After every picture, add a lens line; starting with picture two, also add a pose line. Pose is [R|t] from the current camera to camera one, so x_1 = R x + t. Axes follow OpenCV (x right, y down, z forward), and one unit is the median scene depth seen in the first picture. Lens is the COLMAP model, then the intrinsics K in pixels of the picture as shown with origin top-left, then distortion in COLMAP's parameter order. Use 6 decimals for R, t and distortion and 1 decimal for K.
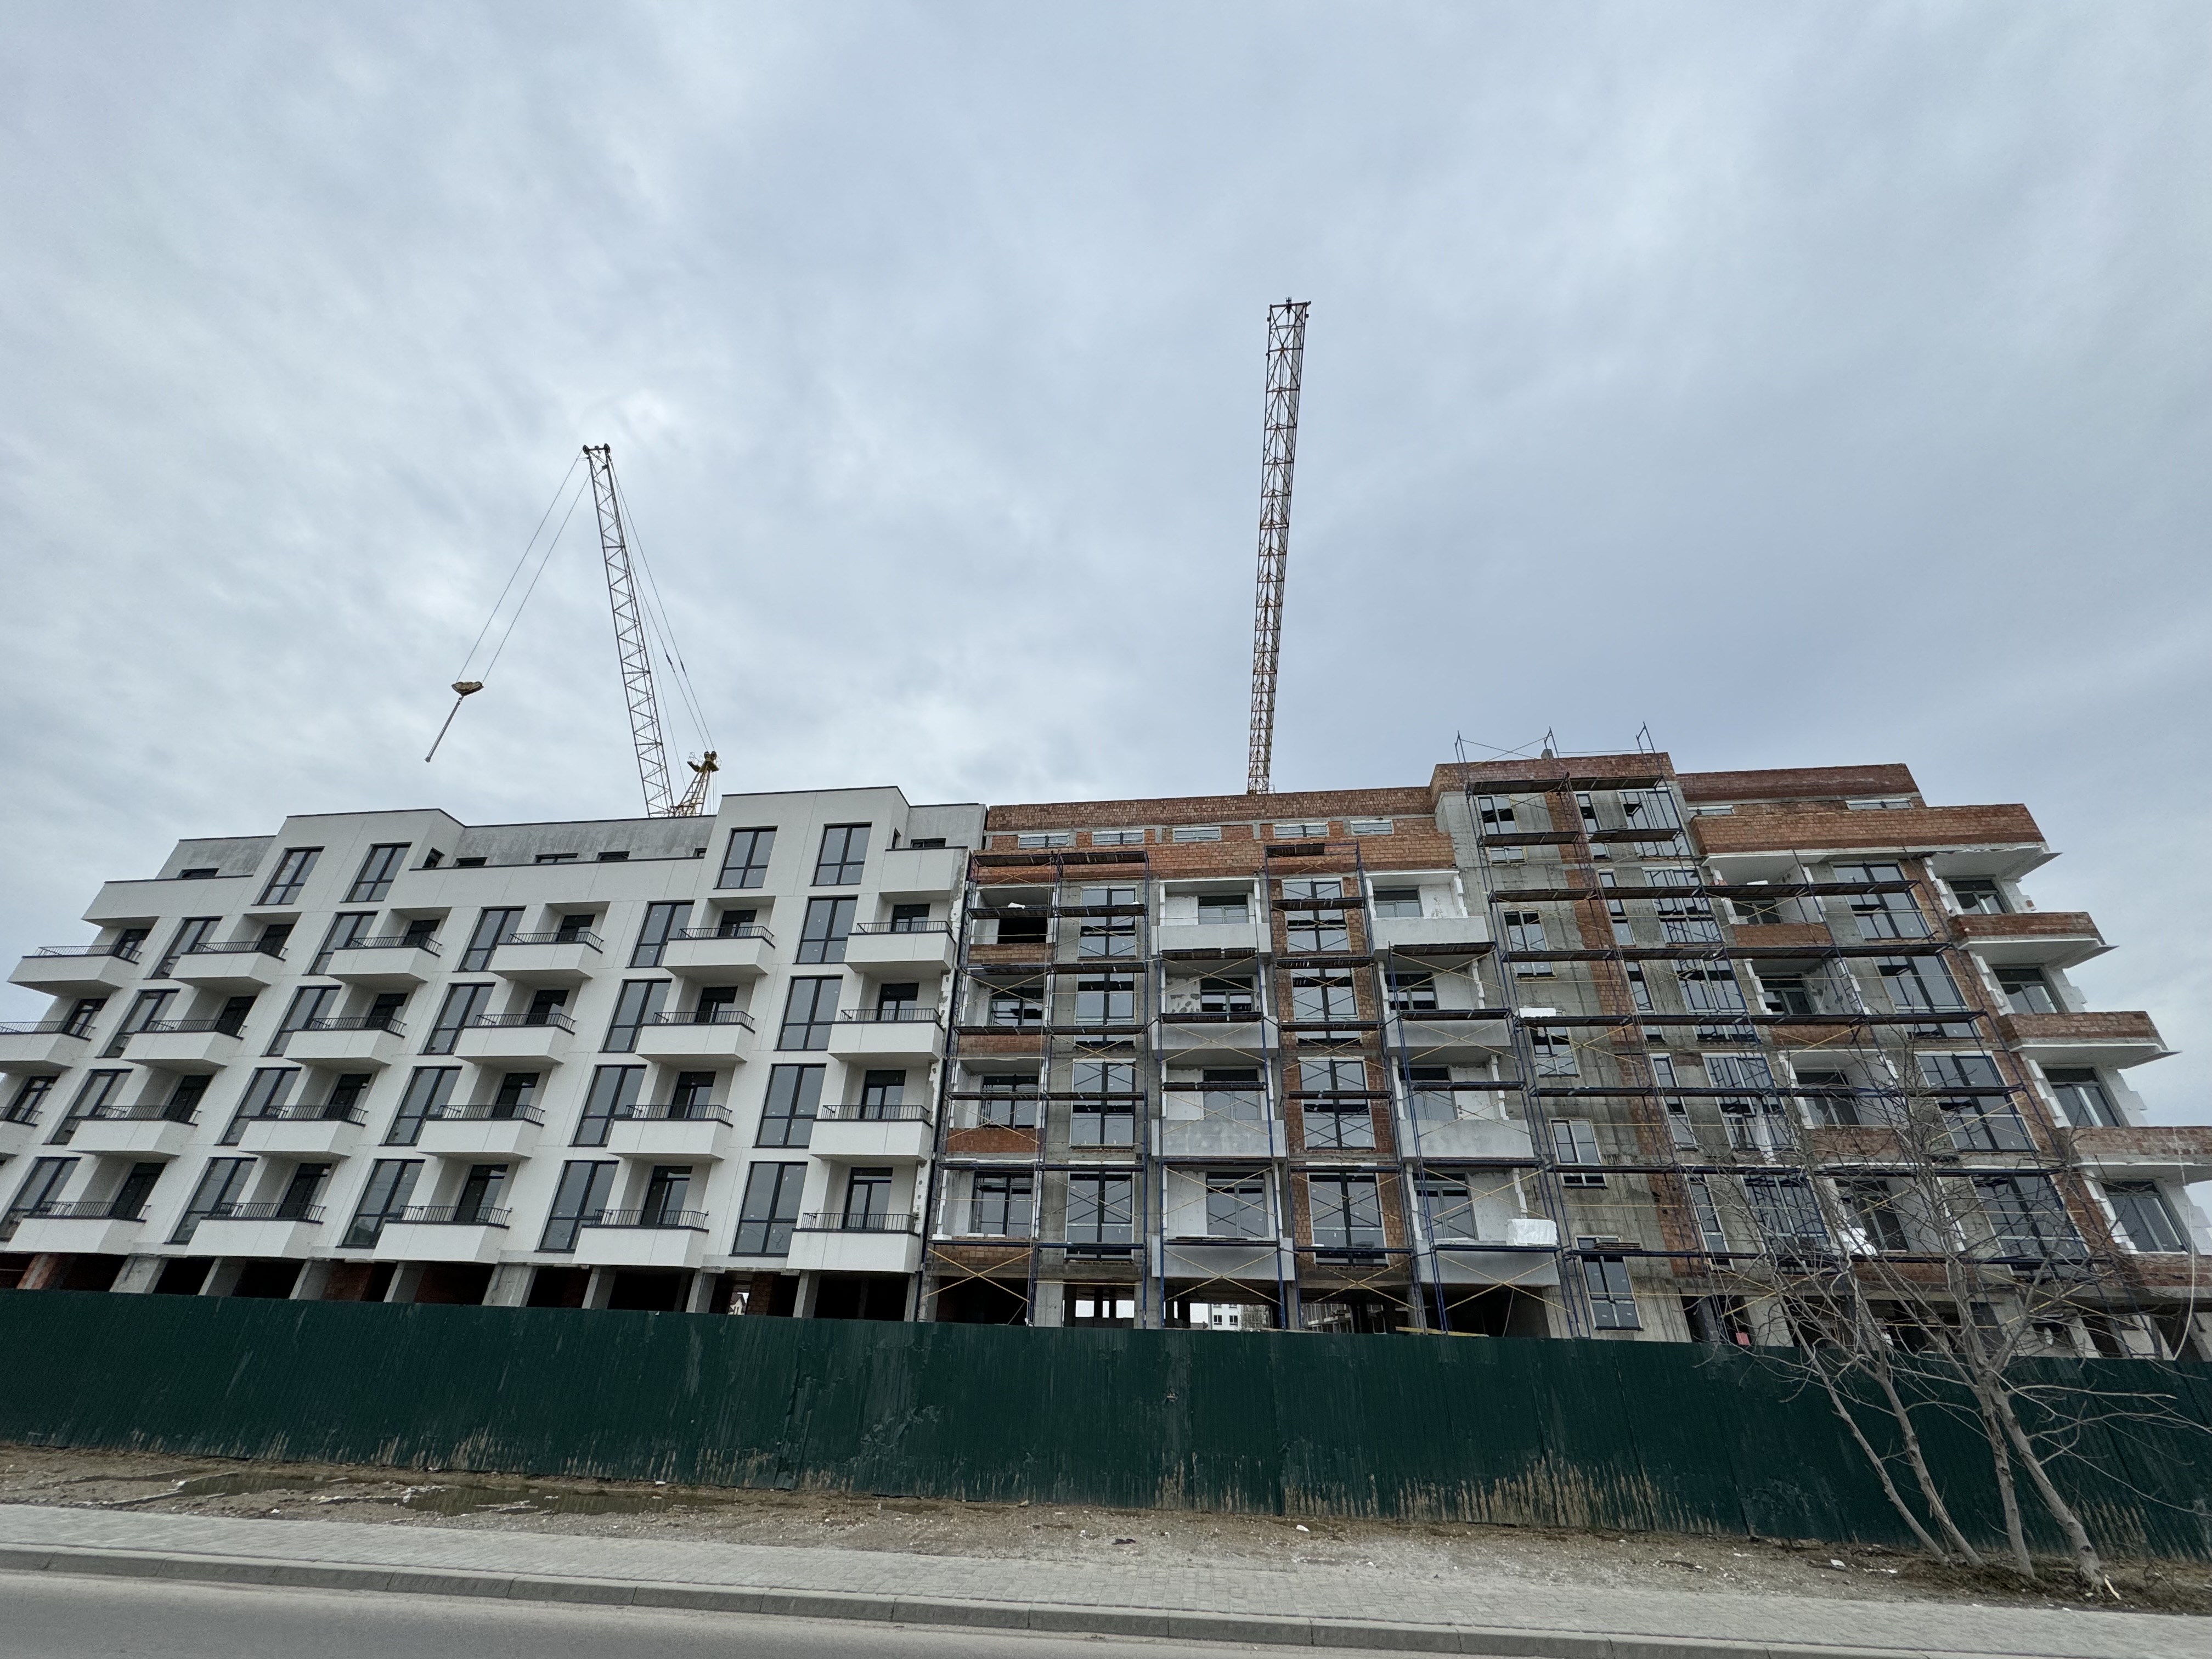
lens RADIAL K [[887.5, 0, 1103.5], [0, 887.5, 817.1], [0, 0, 1]] dist [-0.004153, 0.003181]
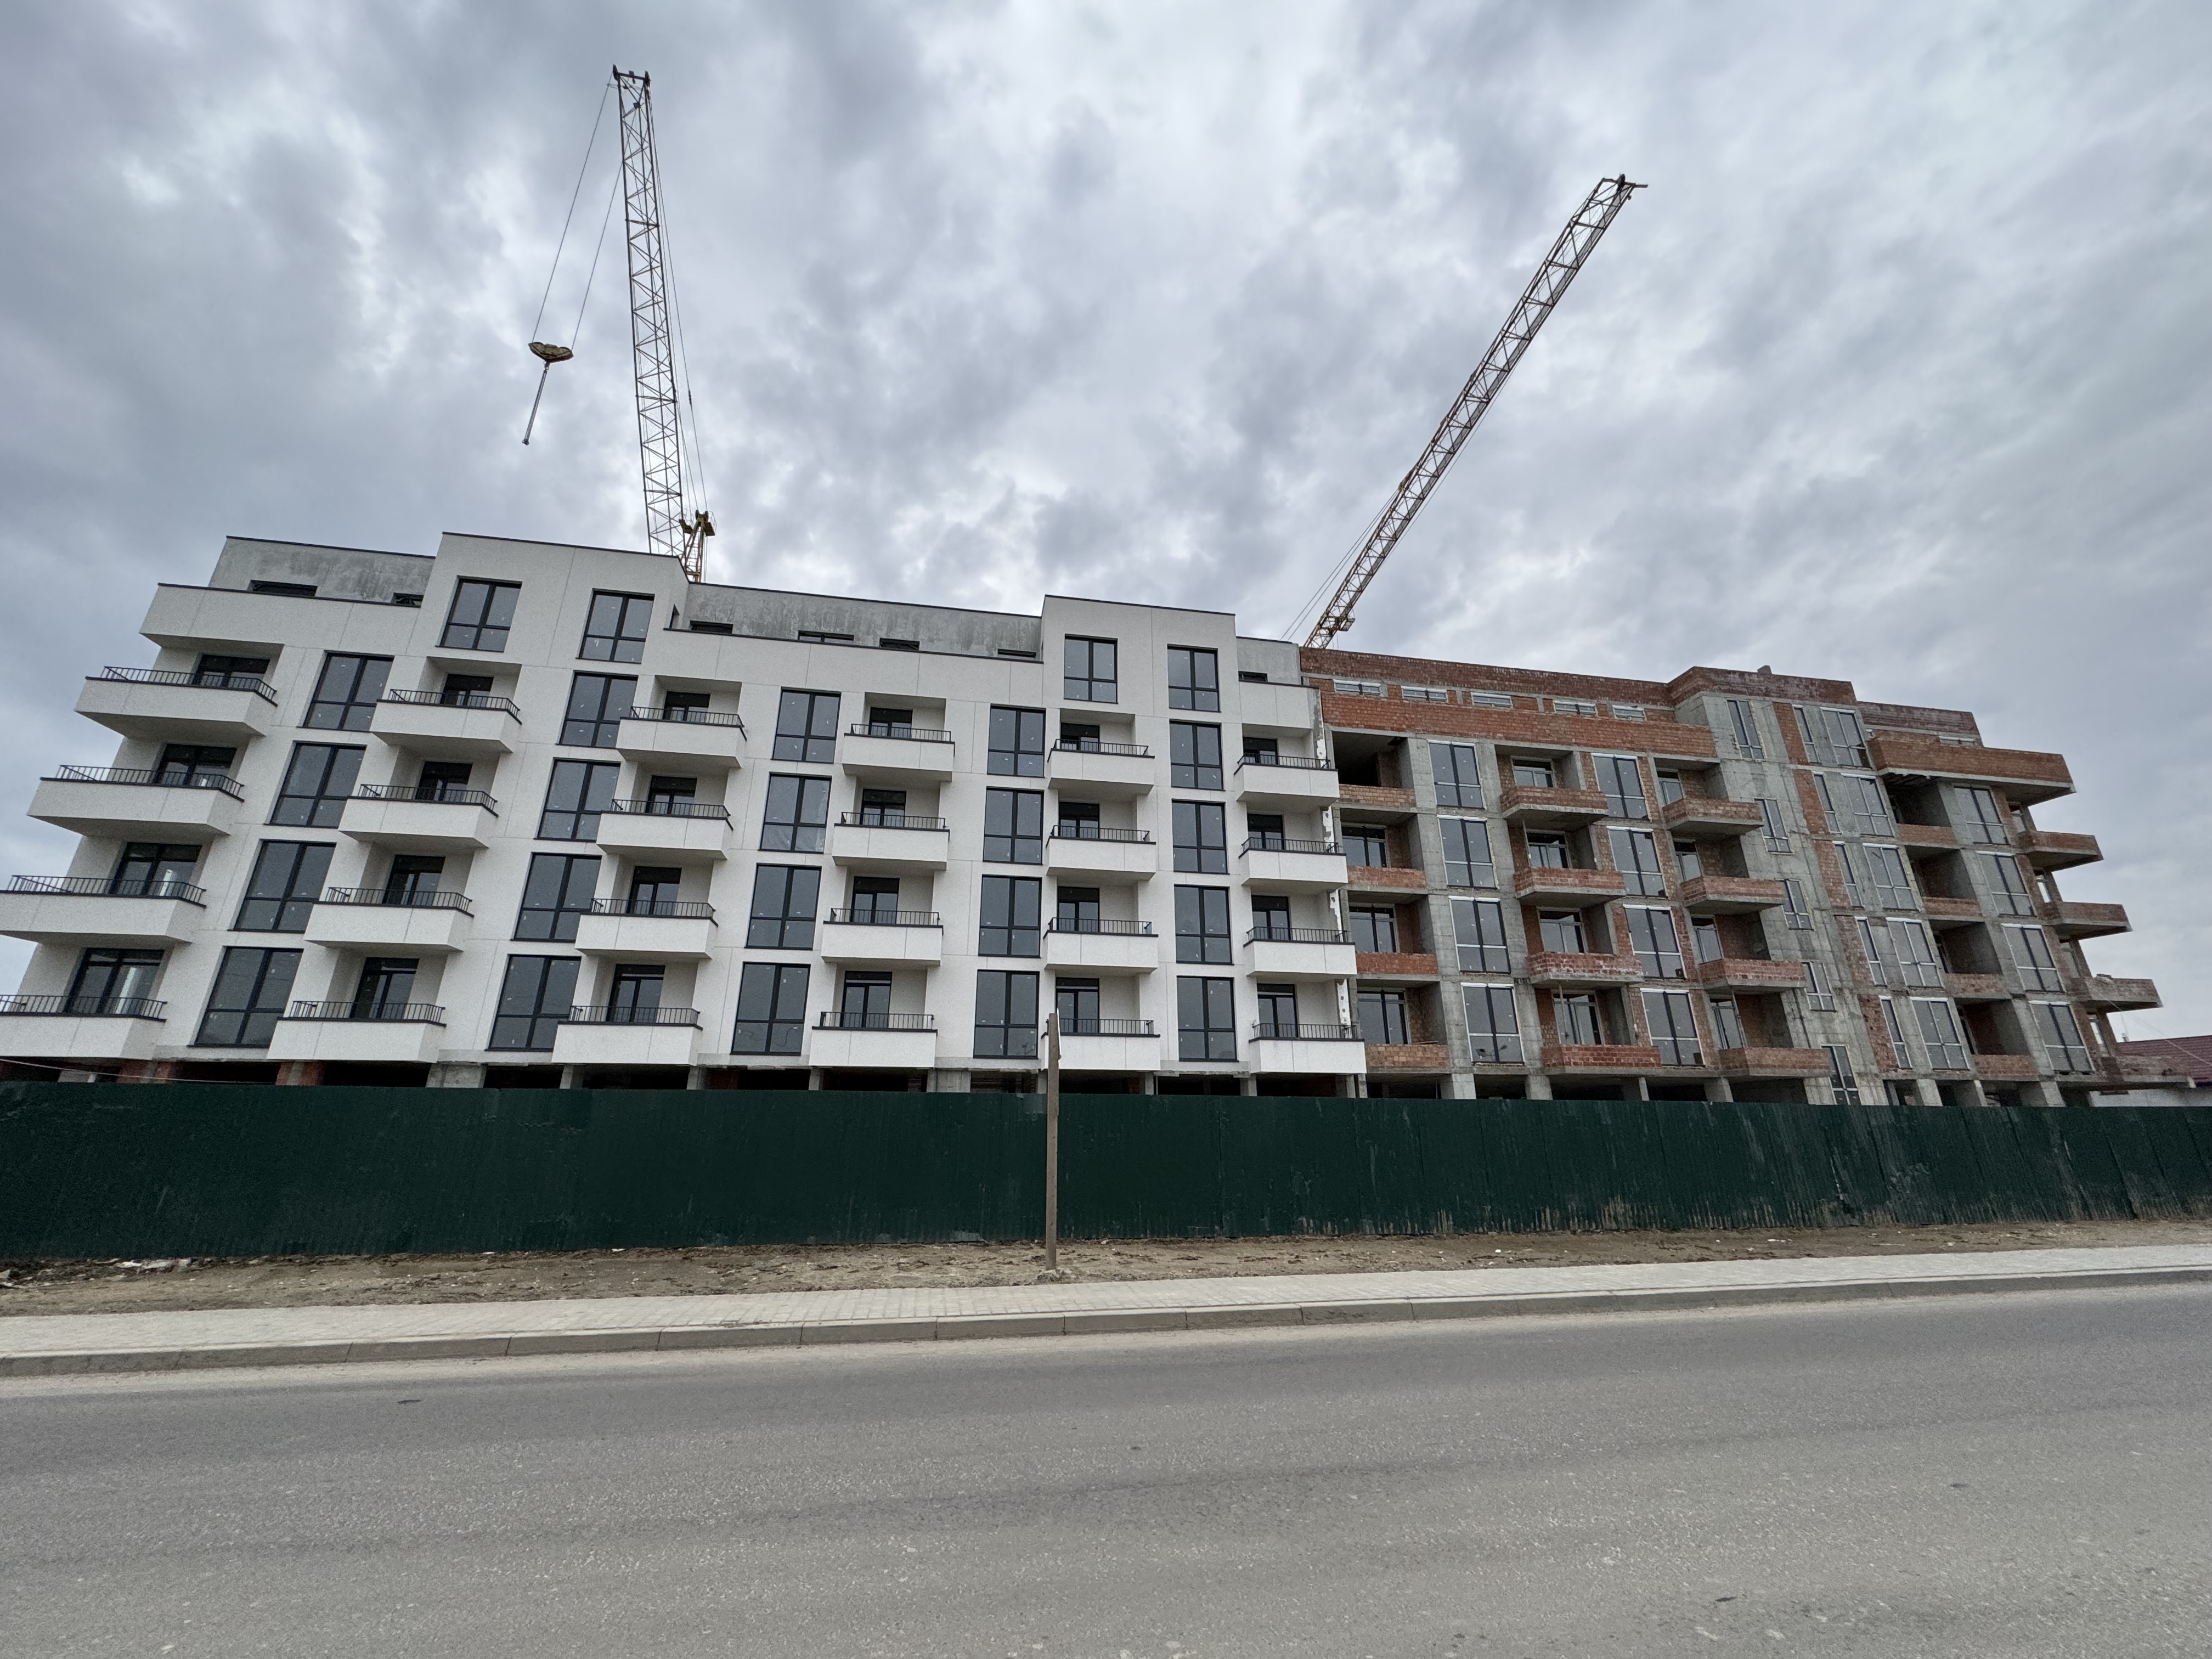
lens RADIAL K [[878.9, 0, 1106.9], [0, 878.9, 822.4], [0, 0, 1]] dist [-0.001018, -0.000090]
pose [[0.952607, 0.075026, 0.294805, -0.299373], [-0.134297, 0.973278, 0.186261, 0.012850], [-0.272953, -0.217026, 0.937228, 0.037140]]
